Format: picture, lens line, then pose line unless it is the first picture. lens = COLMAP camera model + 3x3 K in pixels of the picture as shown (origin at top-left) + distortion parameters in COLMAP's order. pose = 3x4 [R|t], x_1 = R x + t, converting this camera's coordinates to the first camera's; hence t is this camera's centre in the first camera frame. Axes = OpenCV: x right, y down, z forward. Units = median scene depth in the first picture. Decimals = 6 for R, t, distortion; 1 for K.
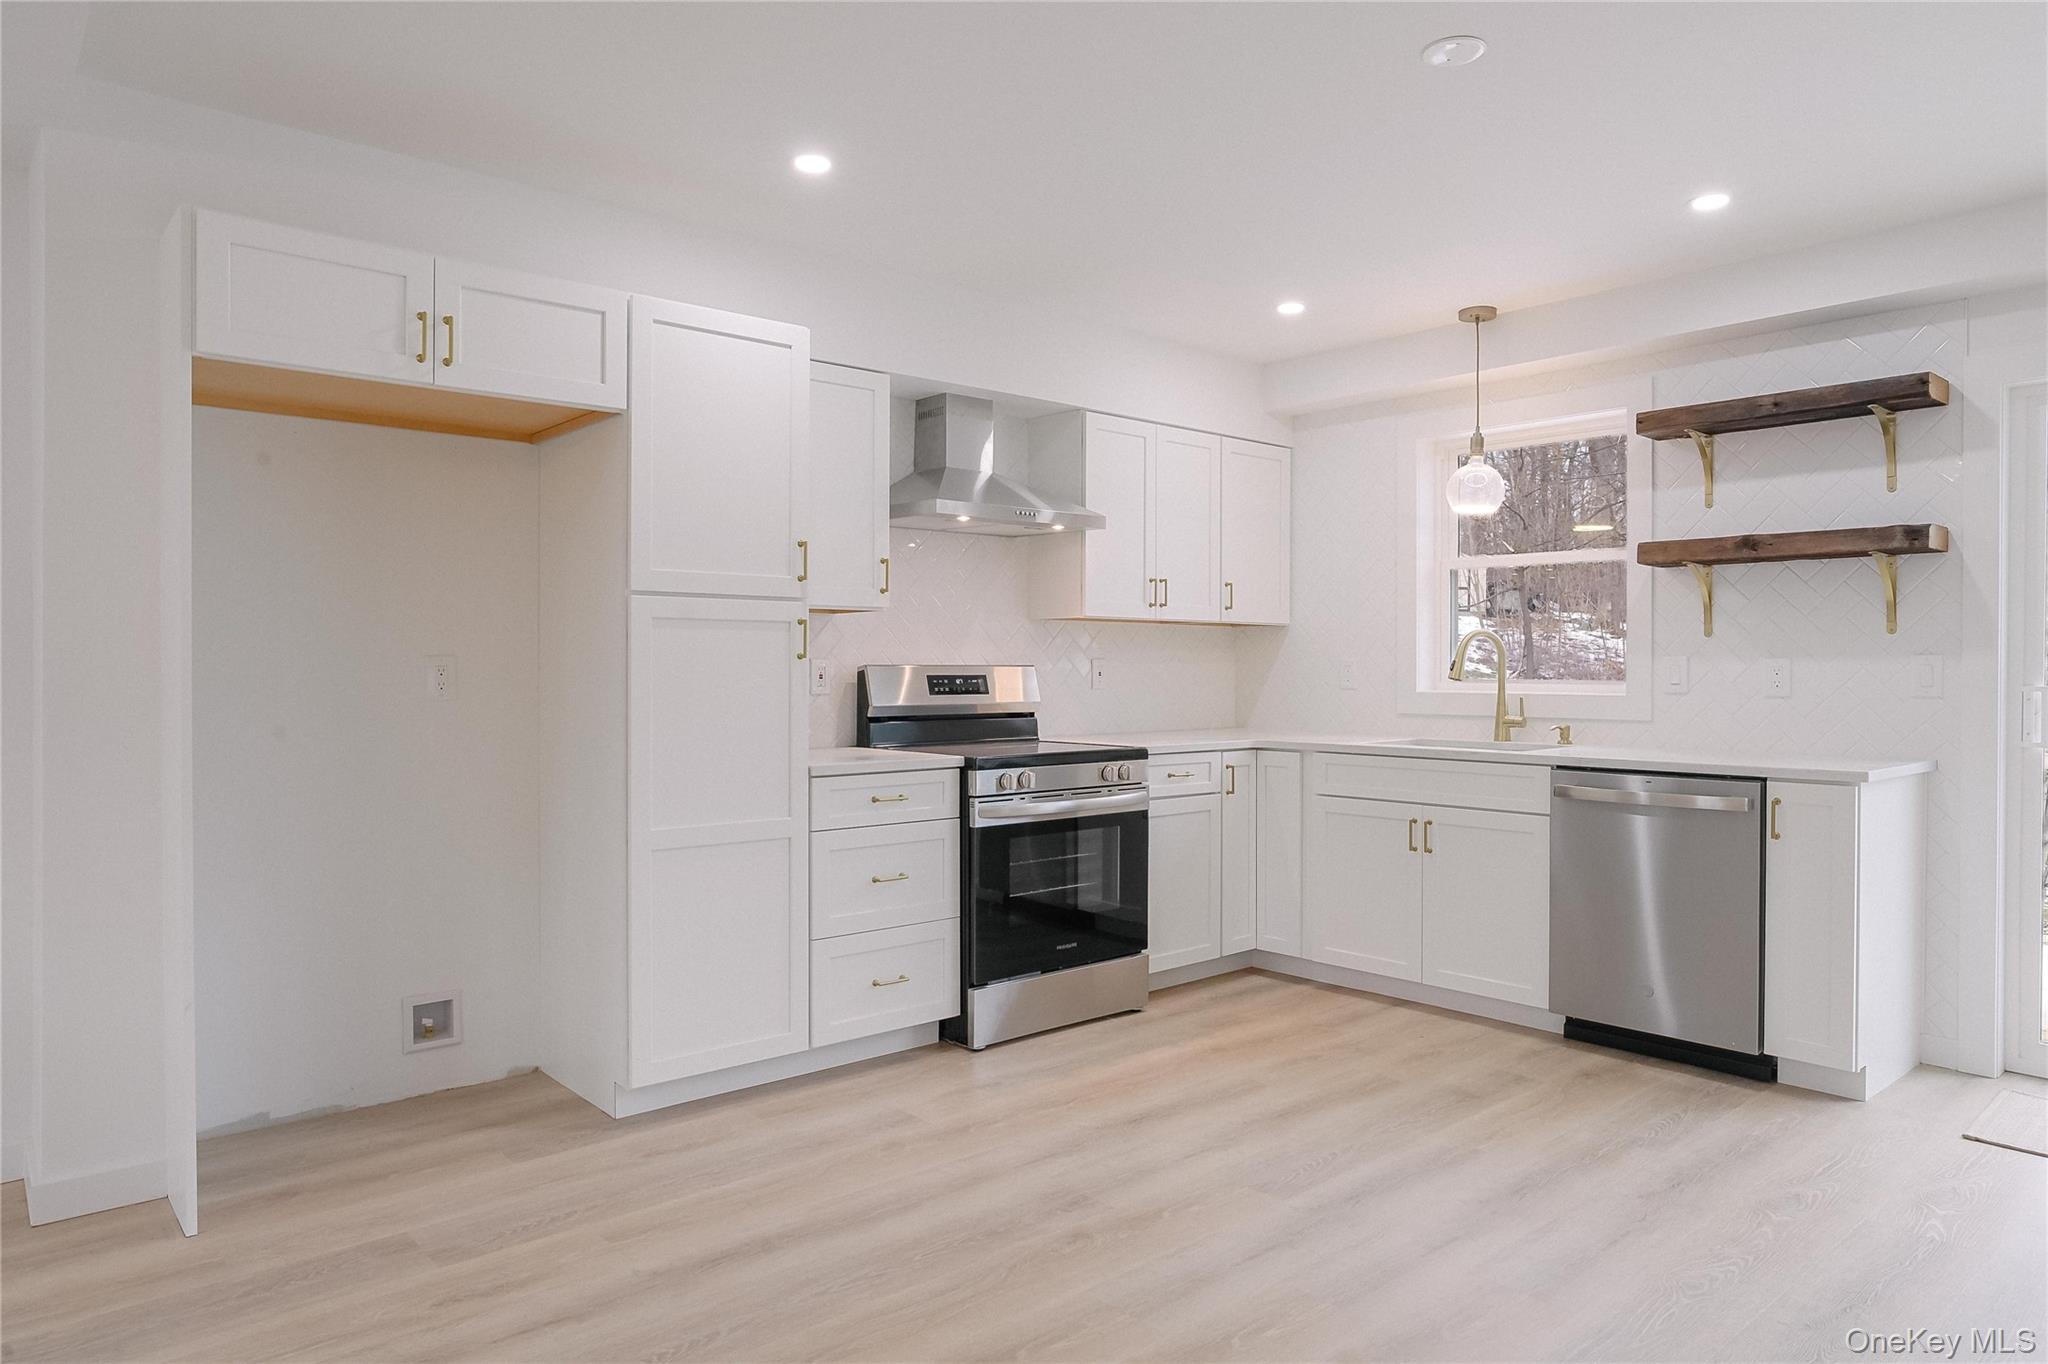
lens RADIAL K [[1289.0, 0, 1027.9], [0, 1289.0, 675.0], [0, 0, 1]] dist [-0.004338, -0.000505]
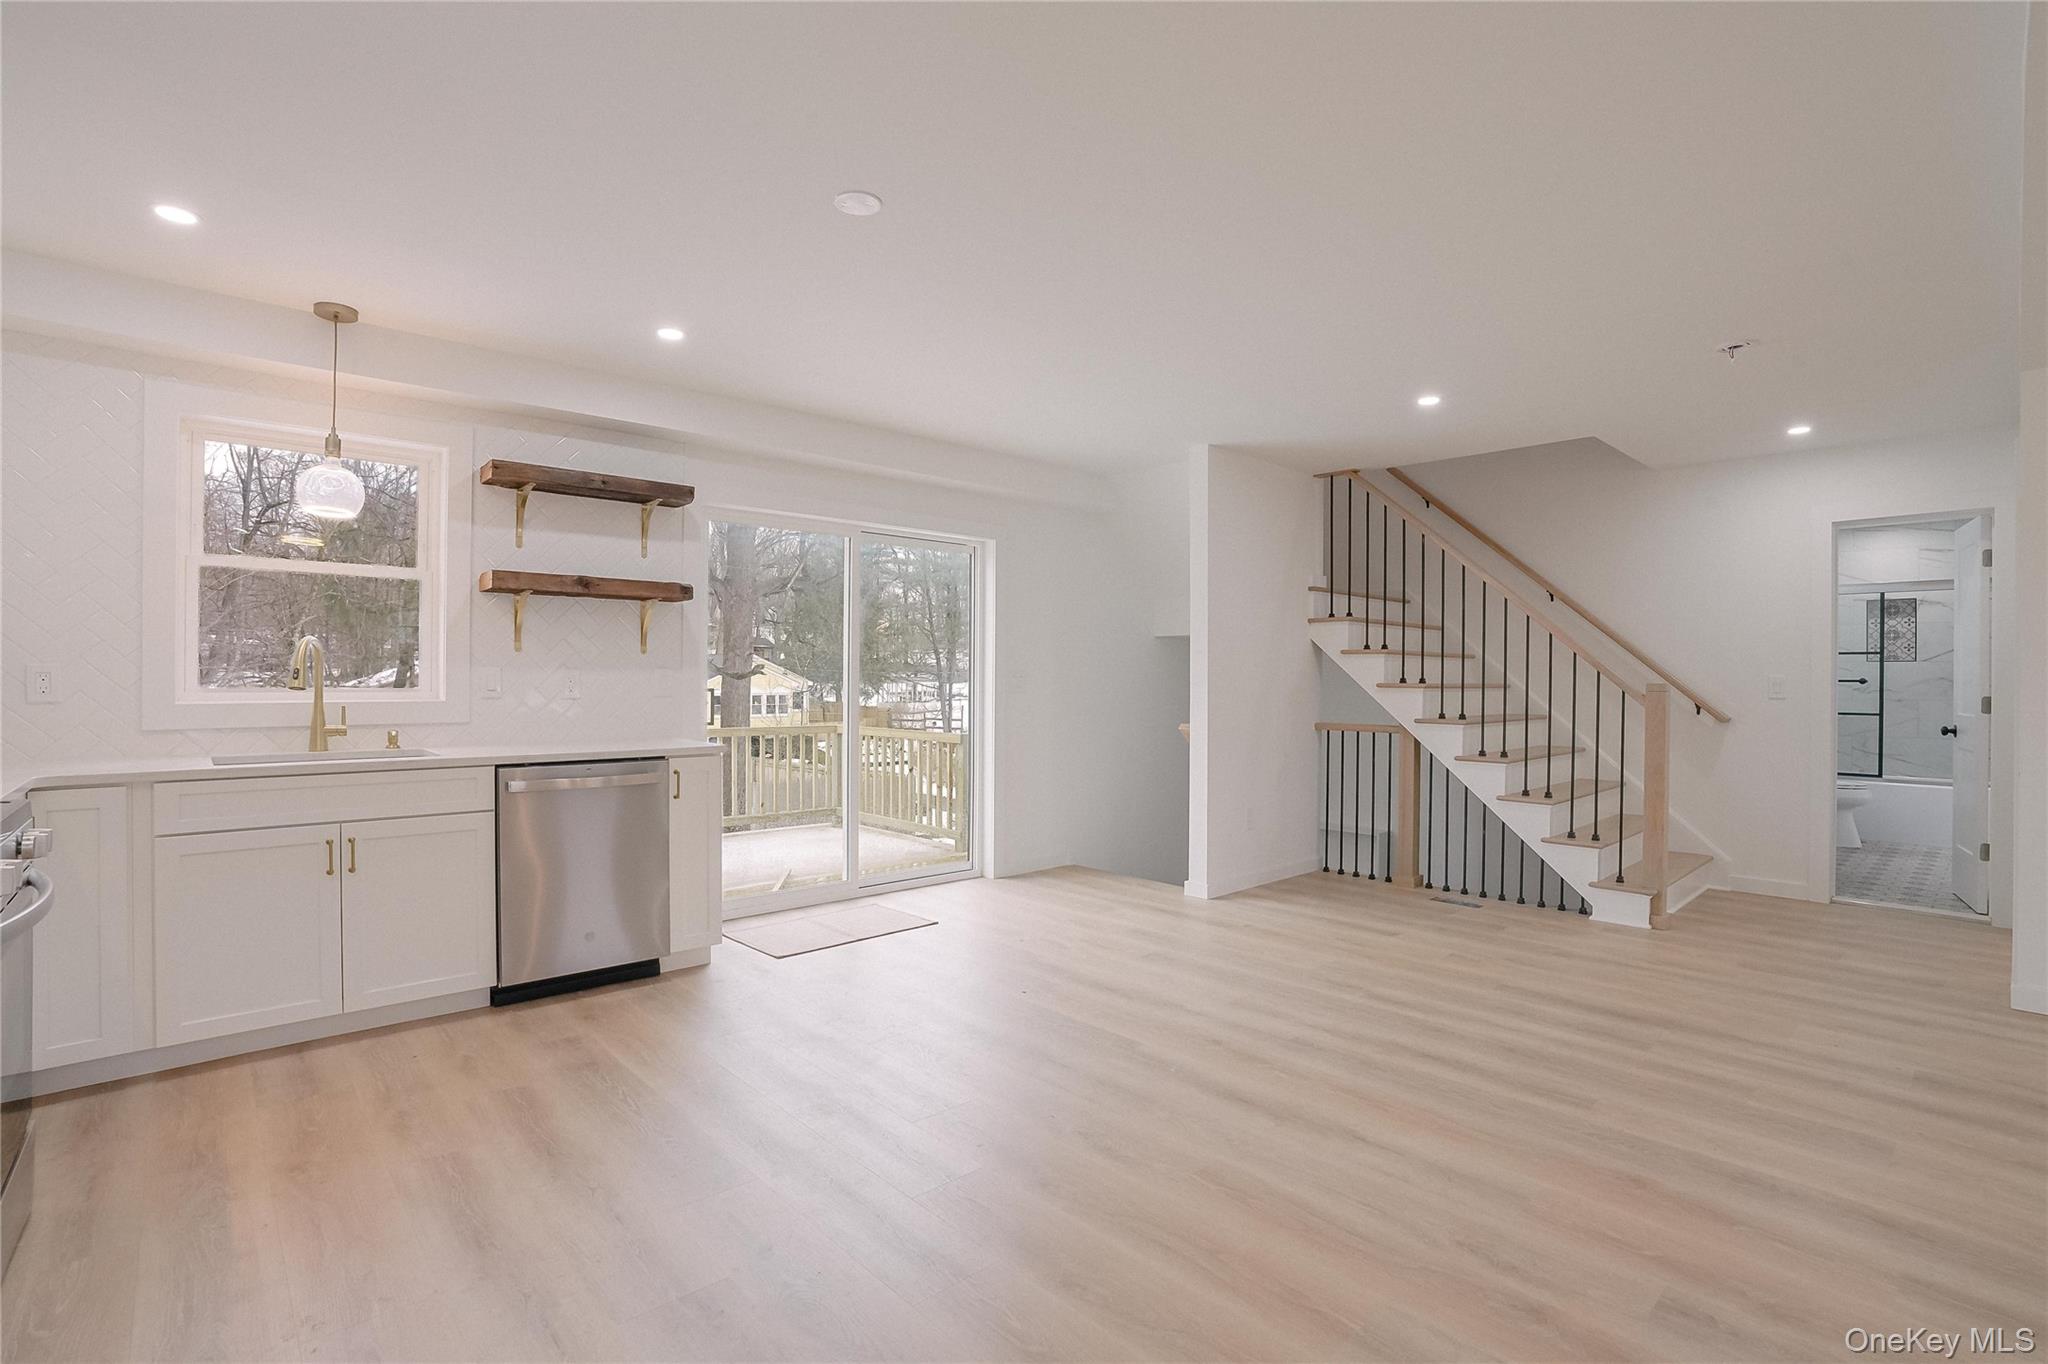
lens RADIAL K [[956.8, 0, 1021.7], [0, 956.8, 681.4], [0, 0, 1]] dist [-0.068653, 0.025546]
pose [[-0.015516, -0.001450, 0.999879, -0.391442], [0.006248, 0.999979, 0.001547, 0.000269], [-0.999860, 0.006272, -0.015506, 0.543806]]
